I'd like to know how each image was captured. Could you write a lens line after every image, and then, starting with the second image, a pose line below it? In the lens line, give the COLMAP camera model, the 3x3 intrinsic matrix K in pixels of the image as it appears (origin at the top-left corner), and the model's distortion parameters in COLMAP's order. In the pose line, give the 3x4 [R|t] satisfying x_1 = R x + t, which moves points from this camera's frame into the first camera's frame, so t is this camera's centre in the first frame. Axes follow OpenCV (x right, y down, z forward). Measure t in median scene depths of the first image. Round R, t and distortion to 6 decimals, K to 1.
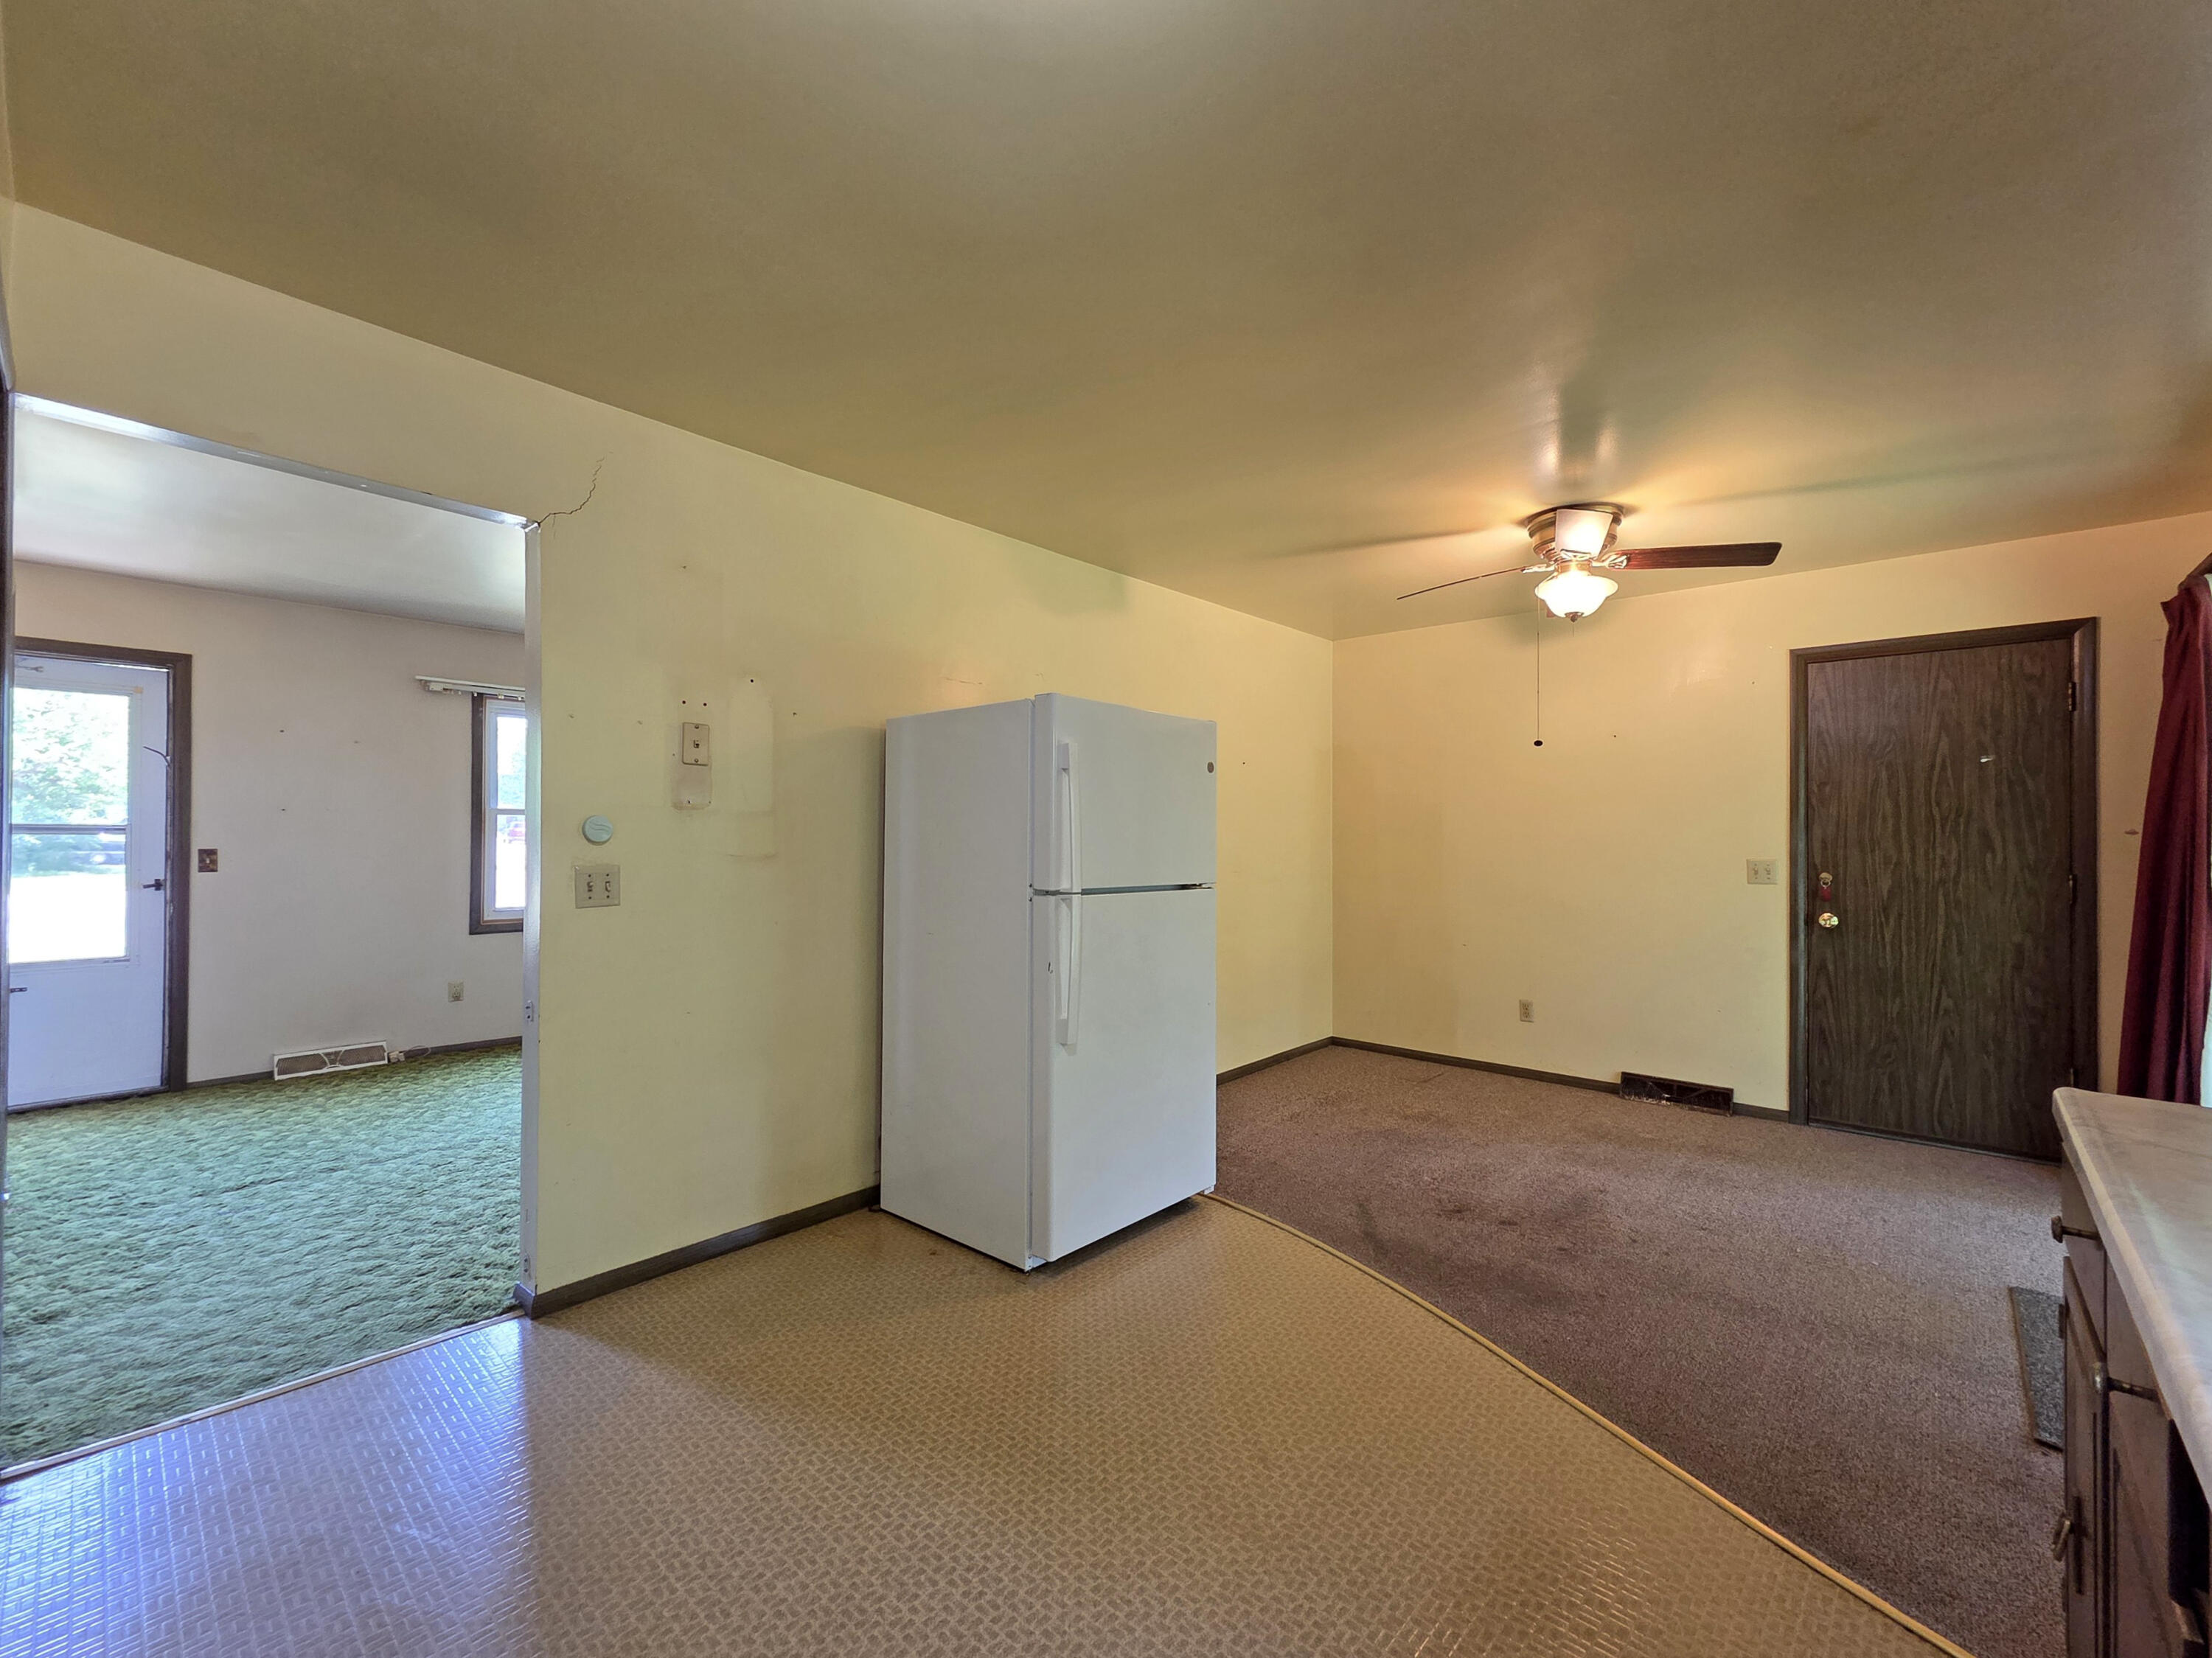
lens RADIAL K [[938.3, 0, 1106.0], [0, 938.3, 829.0], [0, 0, 1]] dist [-0.001193, -0.000385]
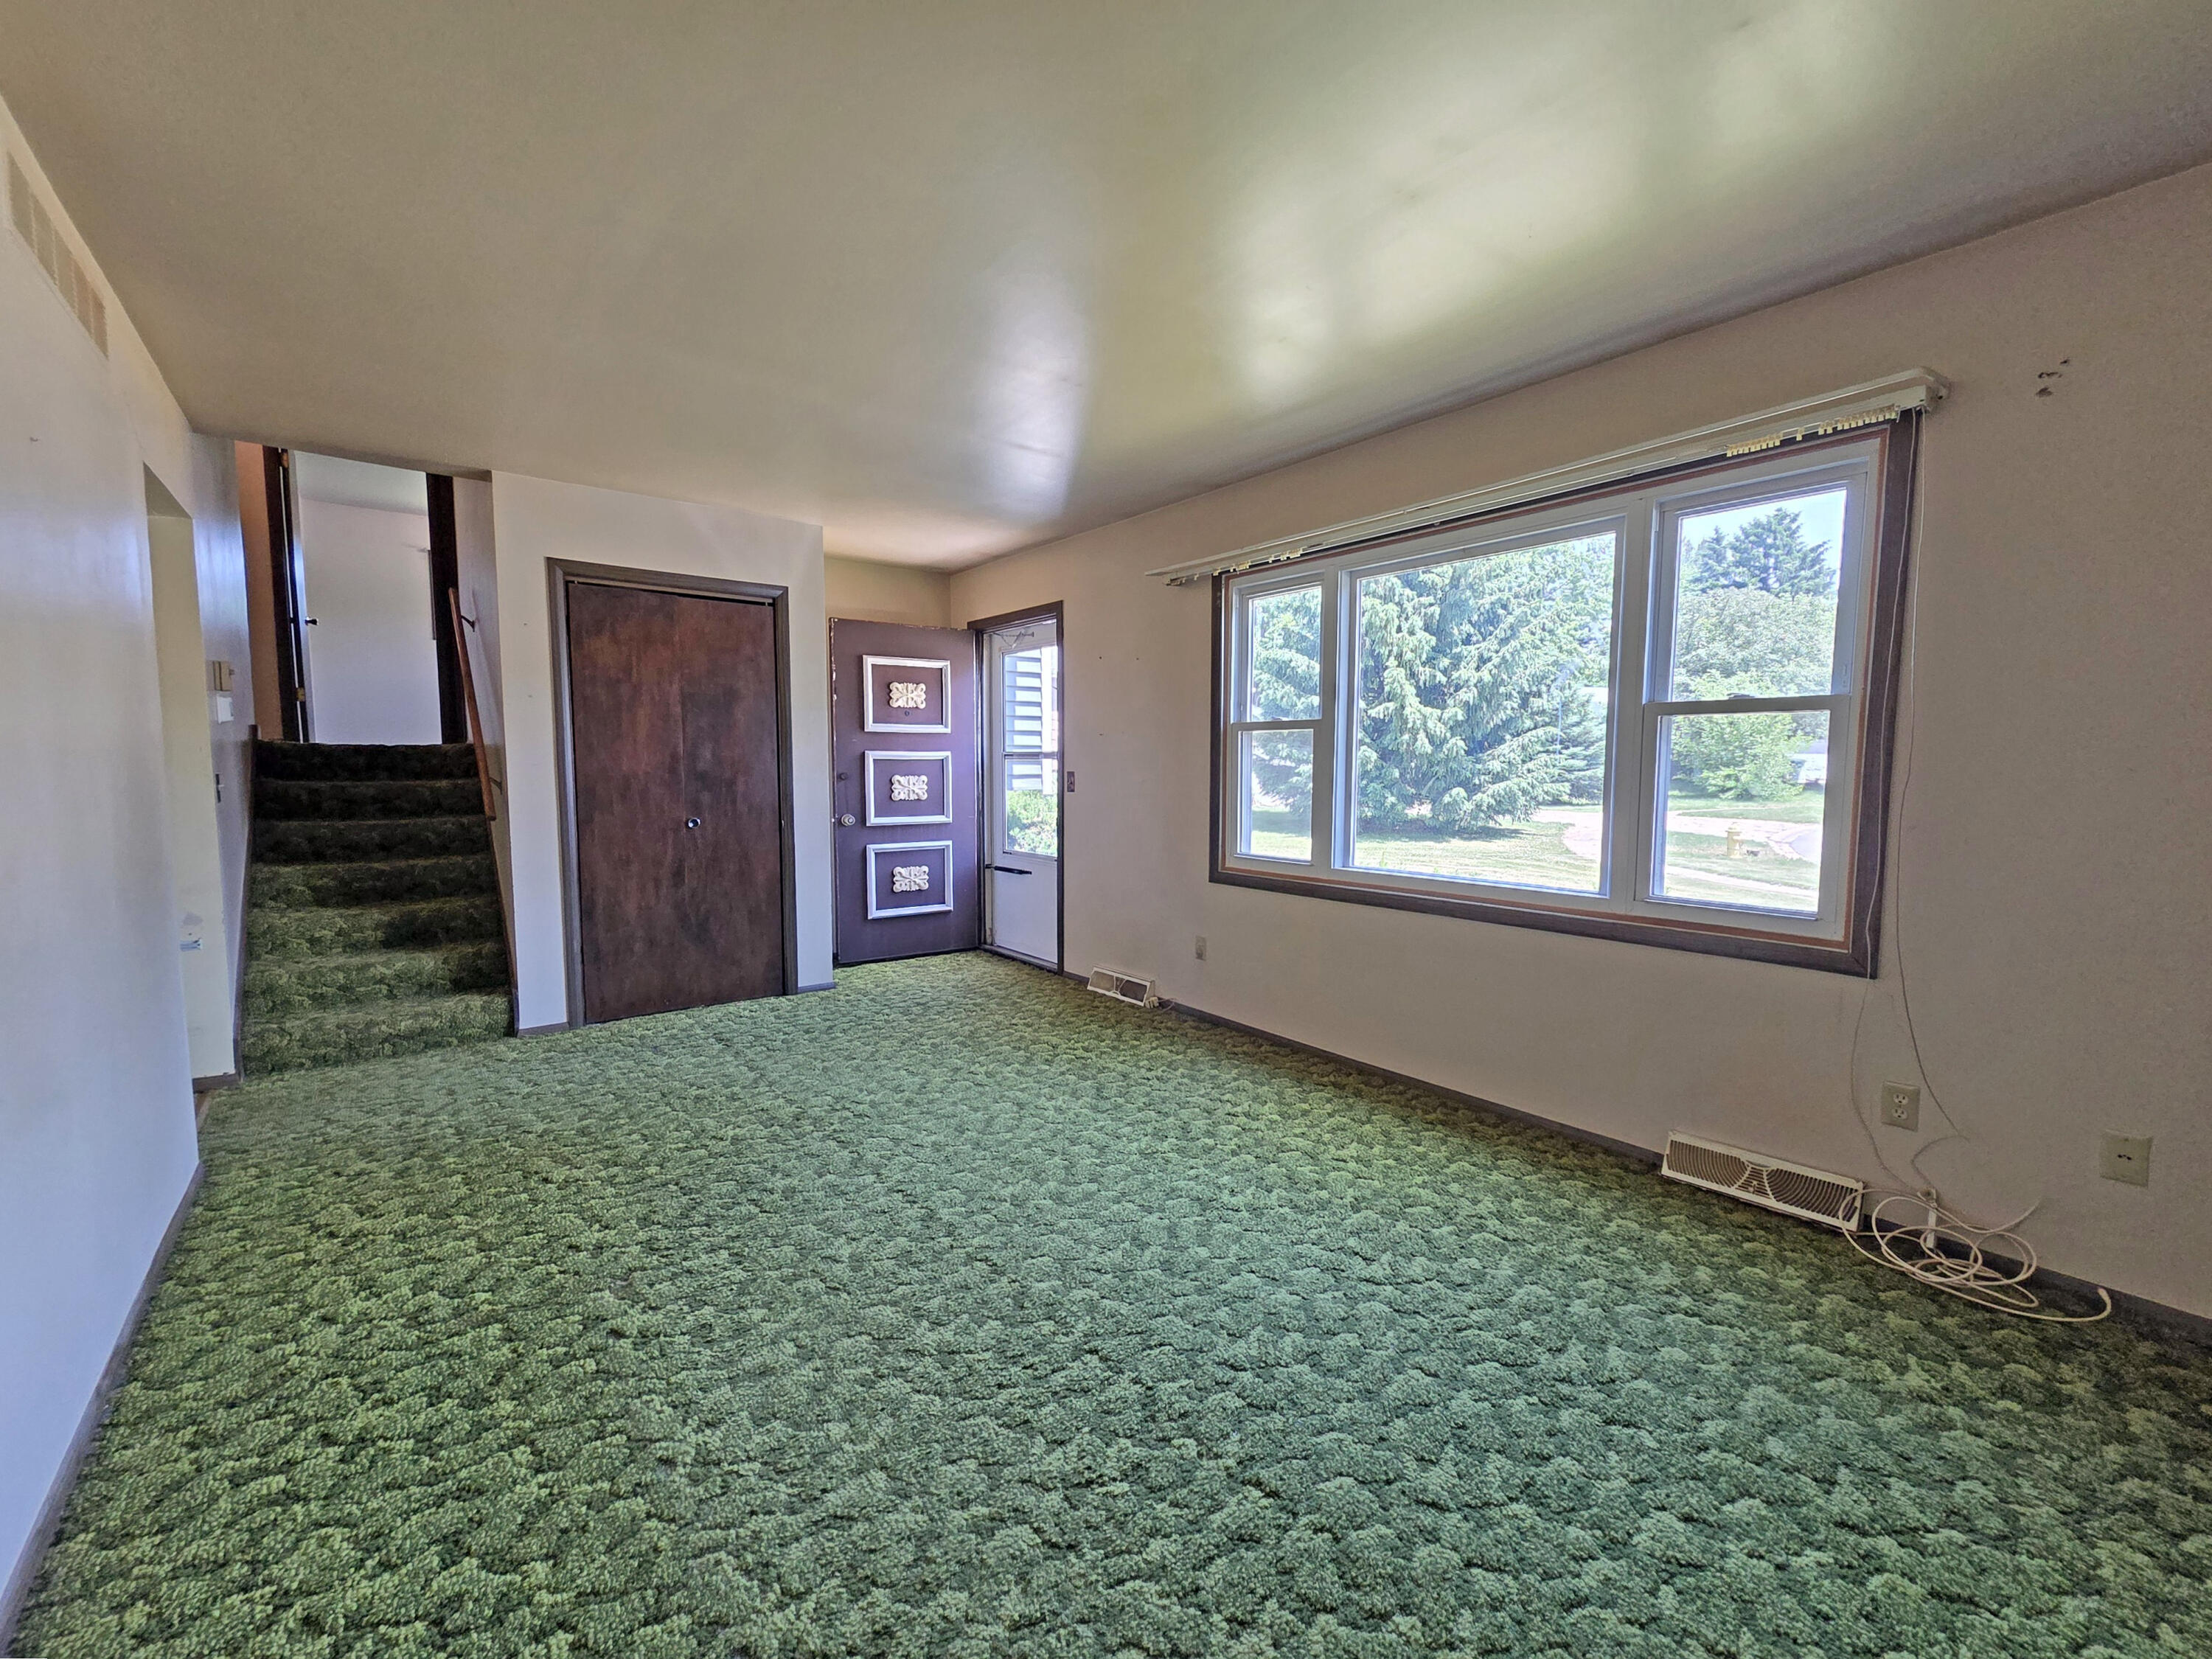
lens RADIAL K [[912.3, 0, 1106.0], [0, 912.3, 829.5], [0, 0, 1]] dist [0.009259, -0.005154]
pose [[-0.168320, 0.071435, -0.983141, 0.127471], [0.005721, 0.997425, 0.071493, 0.012433], [0.985716, 0.006410, -0.168295, 1.248504]]
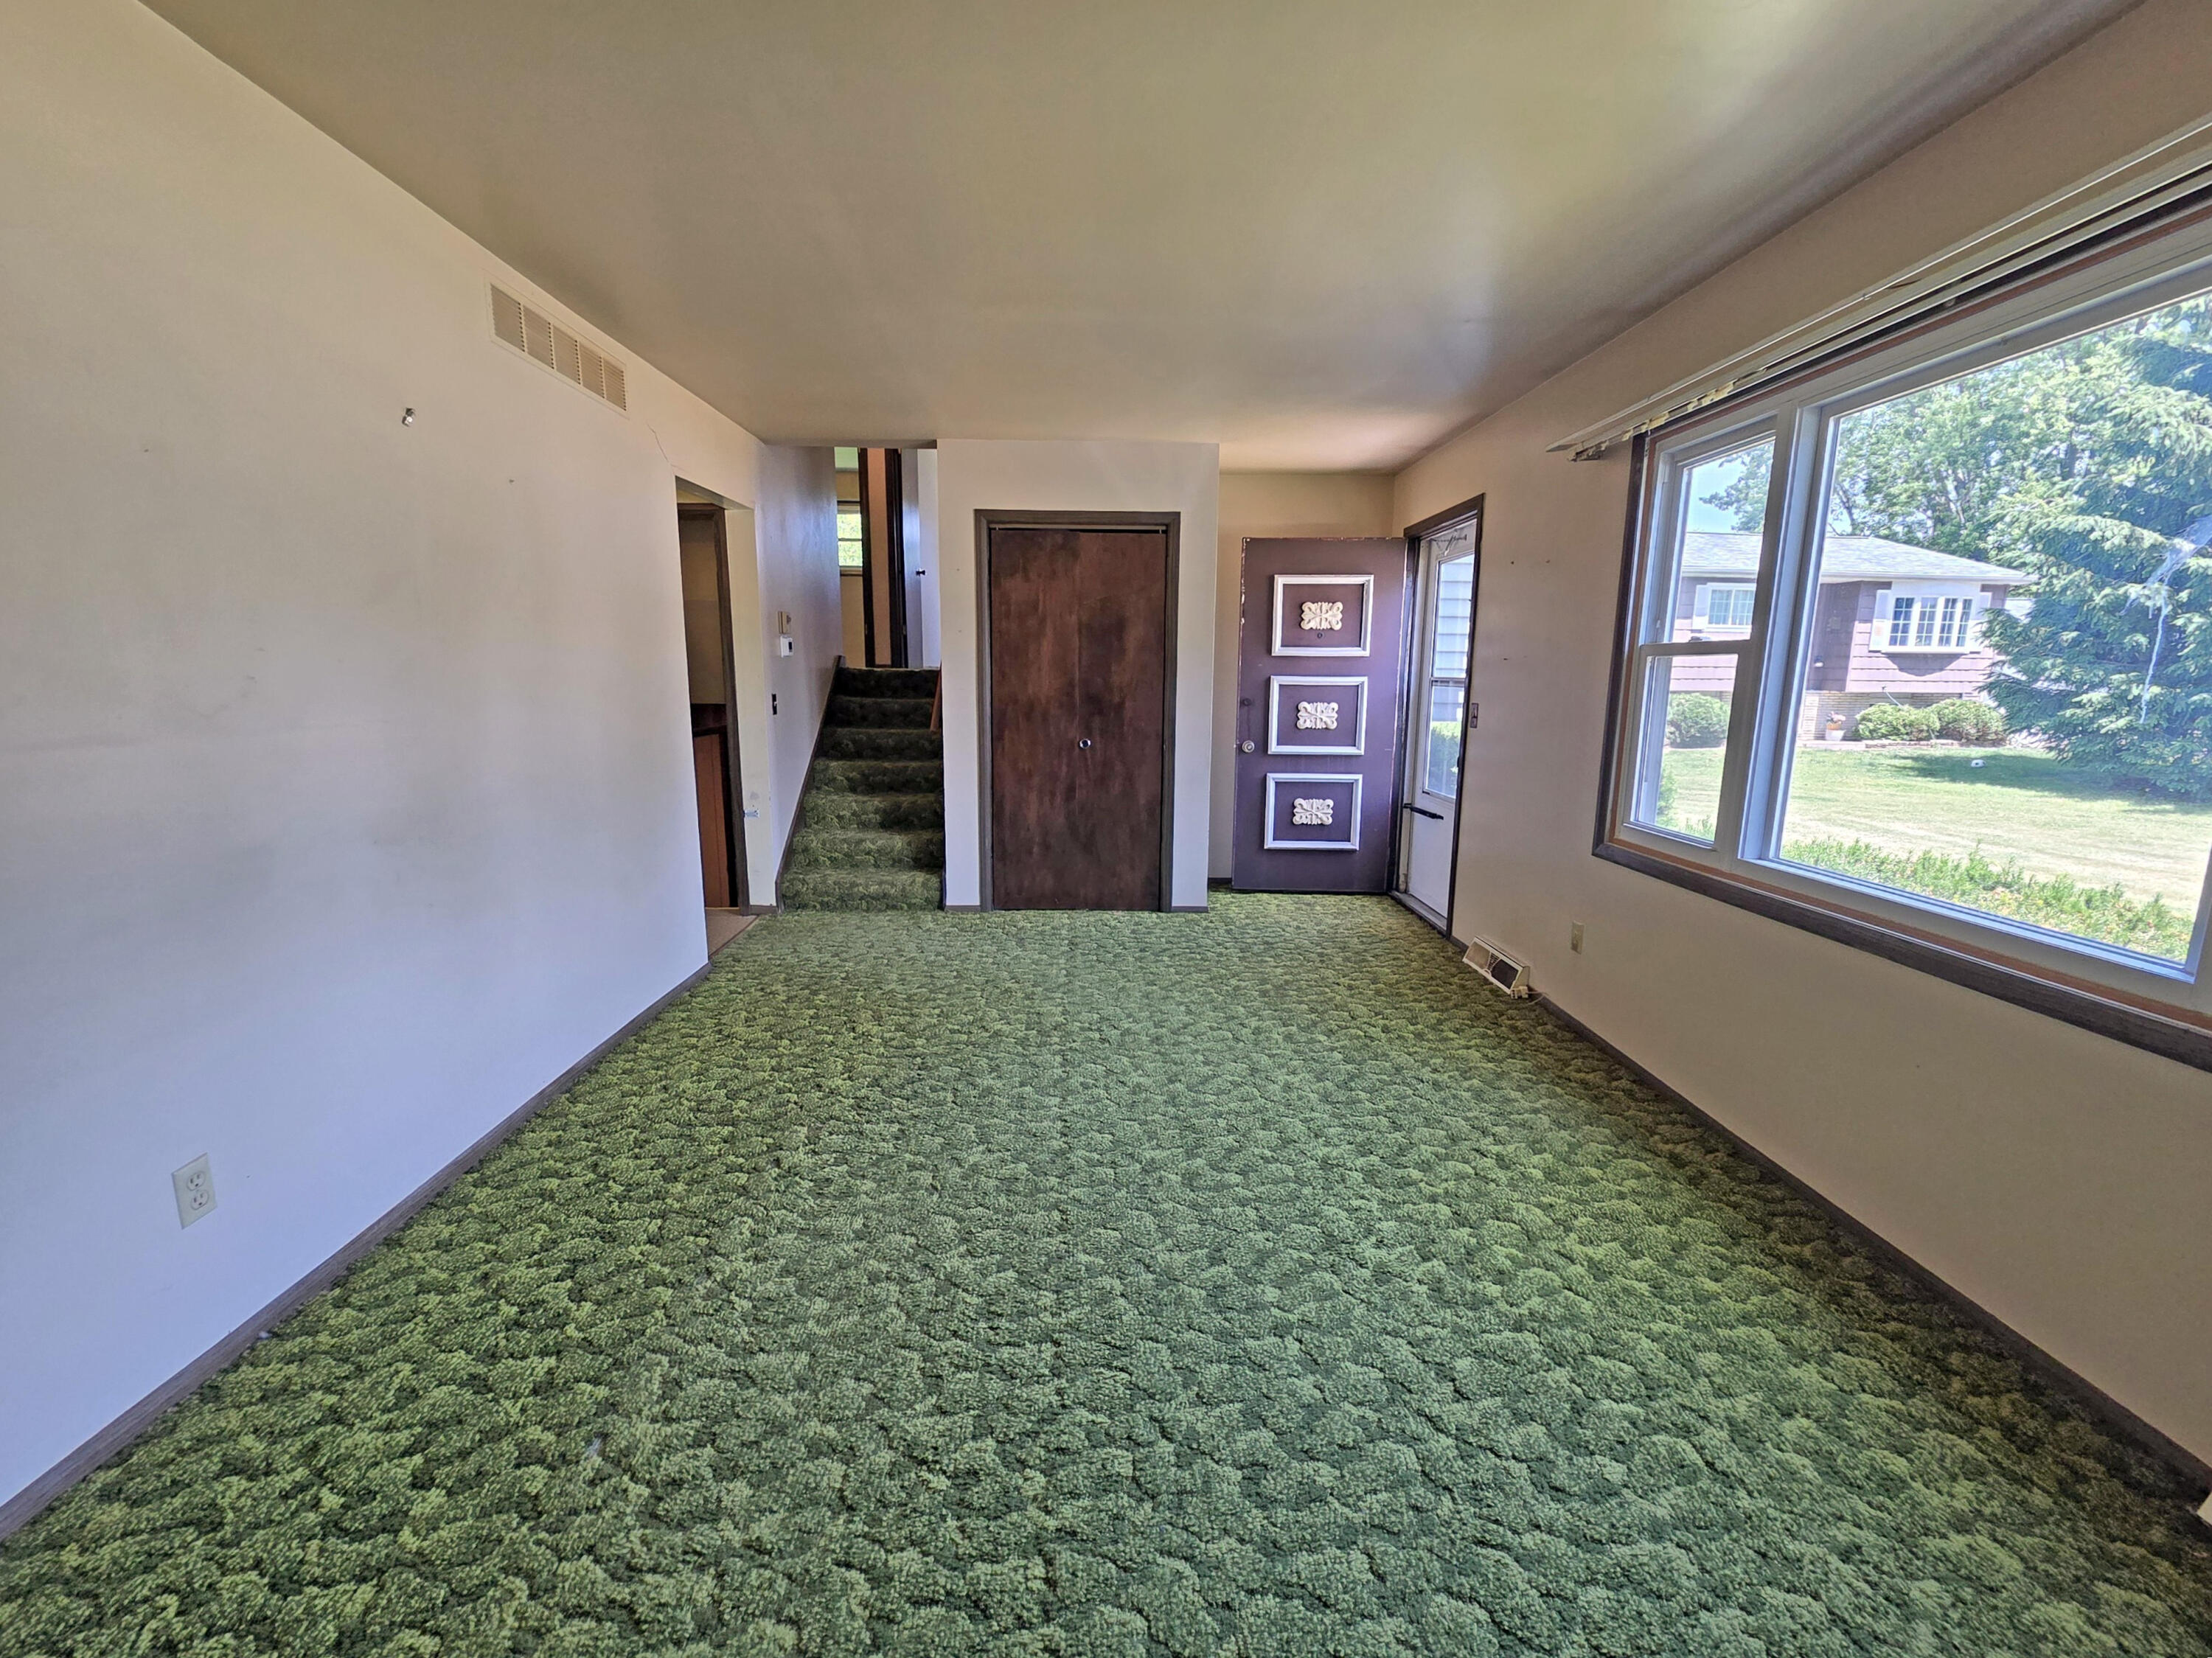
lens RADIAL K [[918.7, 0, 1106.0], [0, 918.7, 829.0], [0, 0, 1]] dist [0.009186, -0.005952]
pose [[-0.726838, 0.107453, -0.678351, -0.040389], [-0.003701, 0.987058, 0.160318, -0.001244], [0.686799, 0.119036, -0.717034, 1.450187]]
